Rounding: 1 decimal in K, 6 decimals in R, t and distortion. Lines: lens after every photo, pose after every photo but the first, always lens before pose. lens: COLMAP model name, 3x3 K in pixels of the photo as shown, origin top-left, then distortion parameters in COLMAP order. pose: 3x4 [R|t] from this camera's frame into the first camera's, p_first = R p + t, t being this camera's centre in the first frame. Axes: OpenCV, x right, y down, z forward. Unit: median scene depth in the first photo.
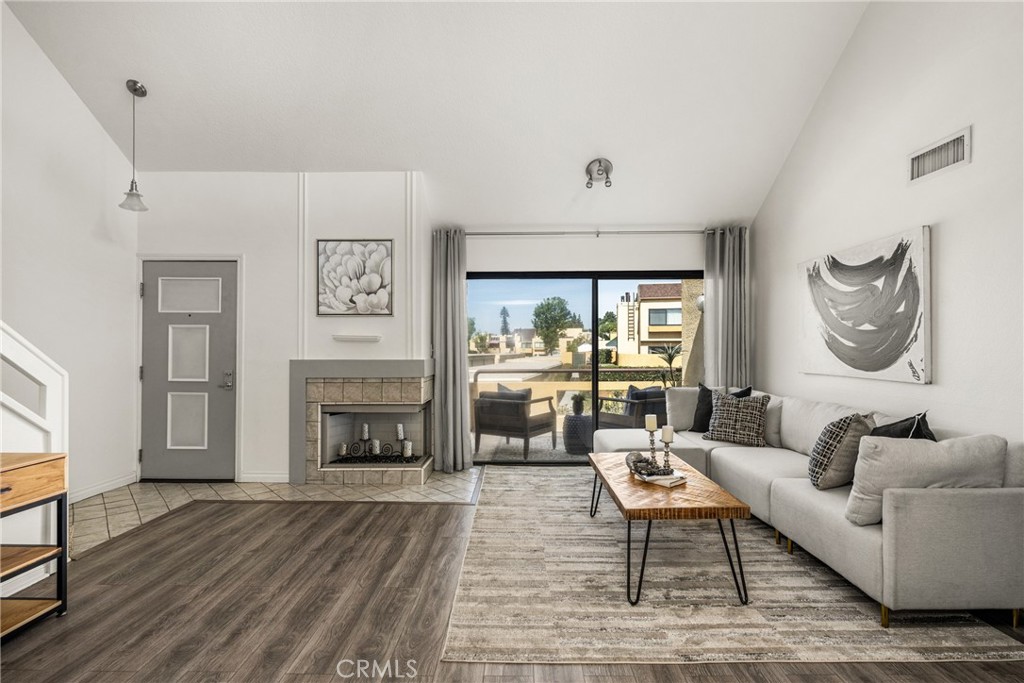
lens RADIAL K [[474.6, 0, 512.1], [0, 474.6, 348.4], [0, 0, 1]] dist [-0.000396, -0.000384]
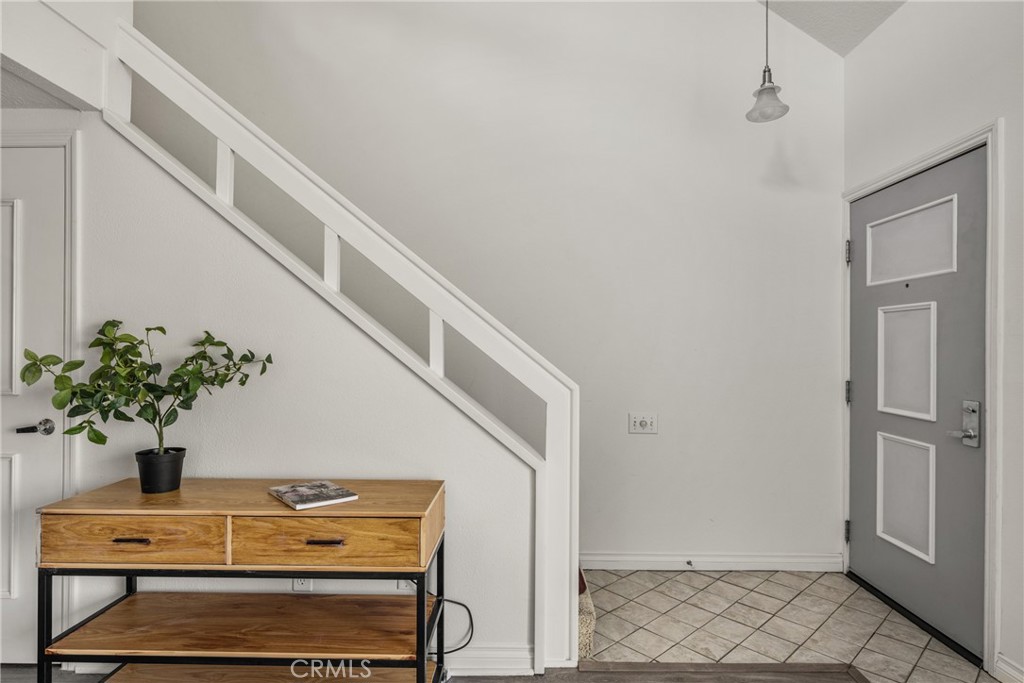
lens RADIAL K [[548.1, 0, 509.9], [0, 548.1, 346.3], [0, 0, 1]] dist [-0.000402, -0.000641]
pose [[0.006605, -0.006599, -0.999956, -0.115707], [-0.001844, 0.999976, -0.006612, 0.000015], [0.999976, 0.001888, 0.006592, 0.671826]]
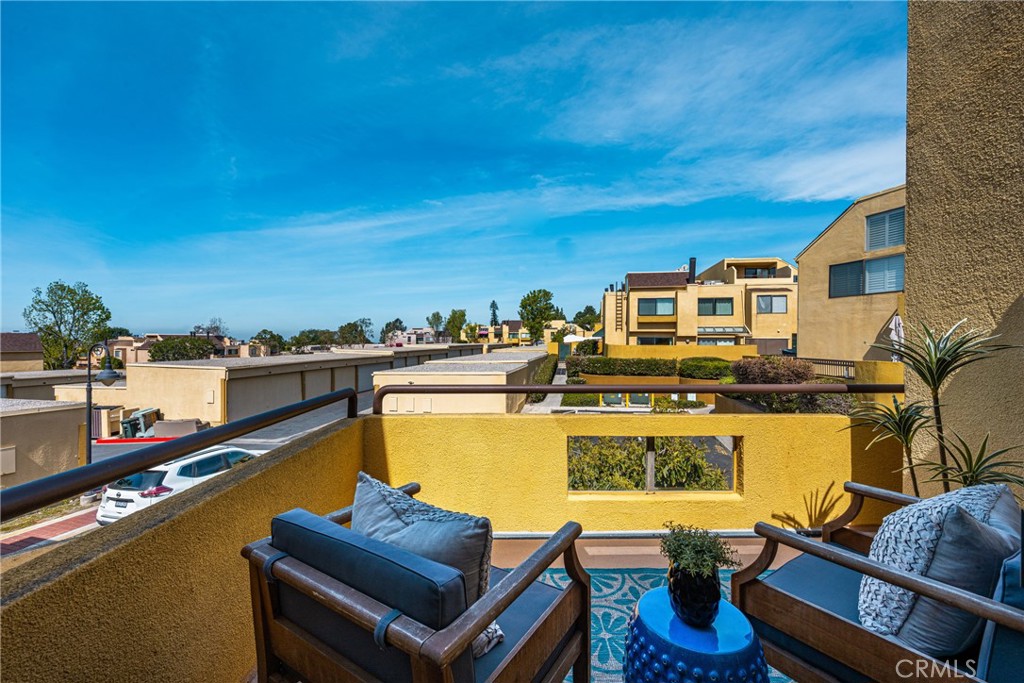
lens RADIAL K [[429.9, 0, 513.3], [0, 429.9, 340.9], [0, 0, 1]] dist [-0.000817, -0.000022]
pose [[0.999565, 0.005165, 0.029054, 0.002910], [-0.005321, 0.999972, 0.005275, 0.000006], [-0.029026, -0.005427, 0.999564, 0.046260]]
